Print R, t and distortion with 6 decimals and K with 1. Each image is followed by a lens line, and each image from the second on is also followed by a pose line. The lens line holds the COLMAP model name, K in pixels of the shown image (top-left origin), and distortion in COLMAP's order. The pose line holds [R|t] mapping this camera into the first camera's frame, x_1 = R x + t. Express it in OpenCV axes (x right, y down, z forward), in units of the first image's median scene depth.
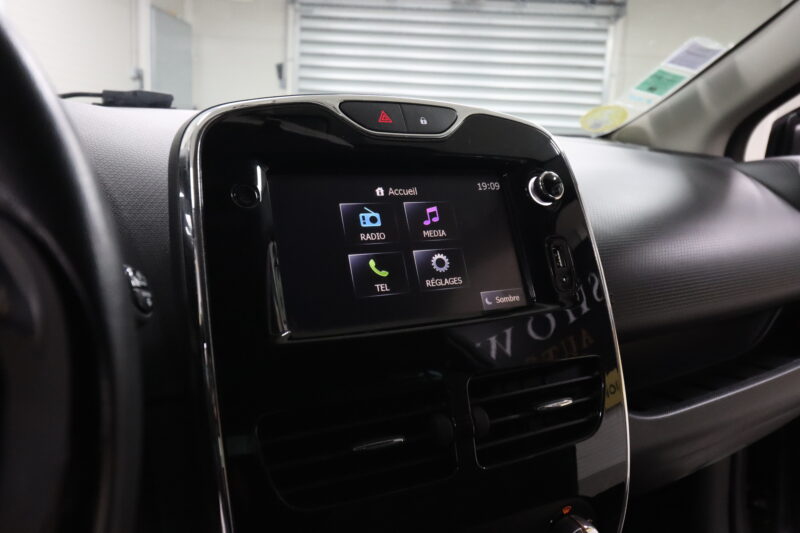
lens RADIAL K [[619.5, 0, 406.0], [0, 619.5, 262.4], [0, 0, 1]] dist [0.011130, -0.003912]
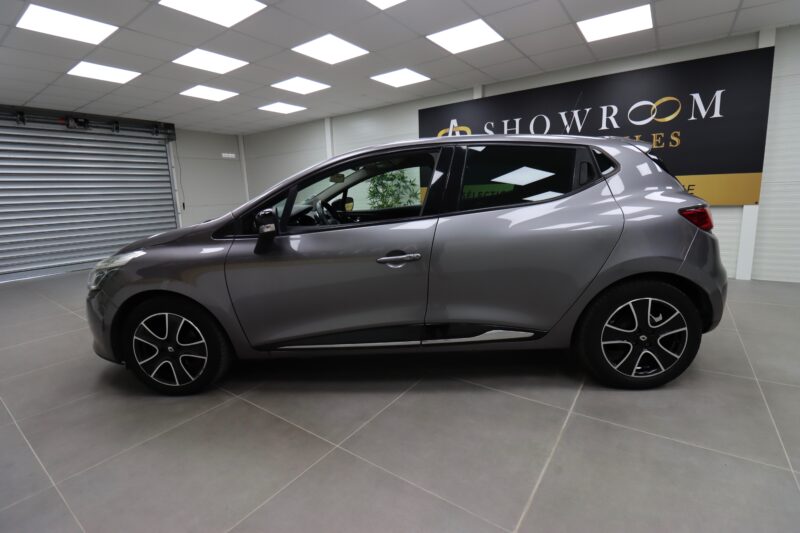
lens RADIAL K [[366.1, 0, 404.4], [0, 366.1, 255.7], [0, 0, 1]] dist [-0.006013, -0.008307]
pose [[0.523938, -0.209979, 0.825468, -2.148355], [0.213833, 0.970526, 0.111155, 0.076542], [-0.824478, 0.118274, 0.553395, -1.743324]]
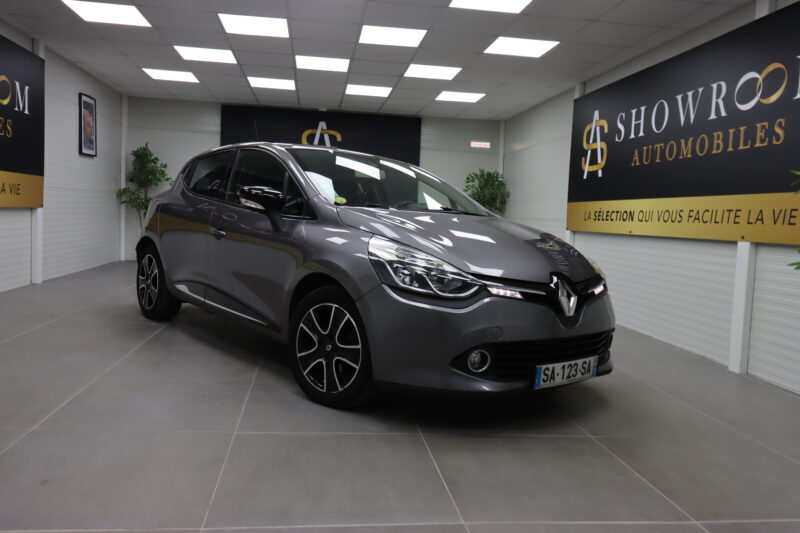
lens RADIAL K [[619.5, 0, 402.1], [0, 619.5, 262.3], [0, 0, 1]] dist [0.011130, -0.003912]
pose [[0.979014, -0.027298, 0.201956, -0.150030], [0.047346, 0.994340, -0.095113, 1.079505], [-0.198217, 0.102679, 0.974765, -5.715305]]
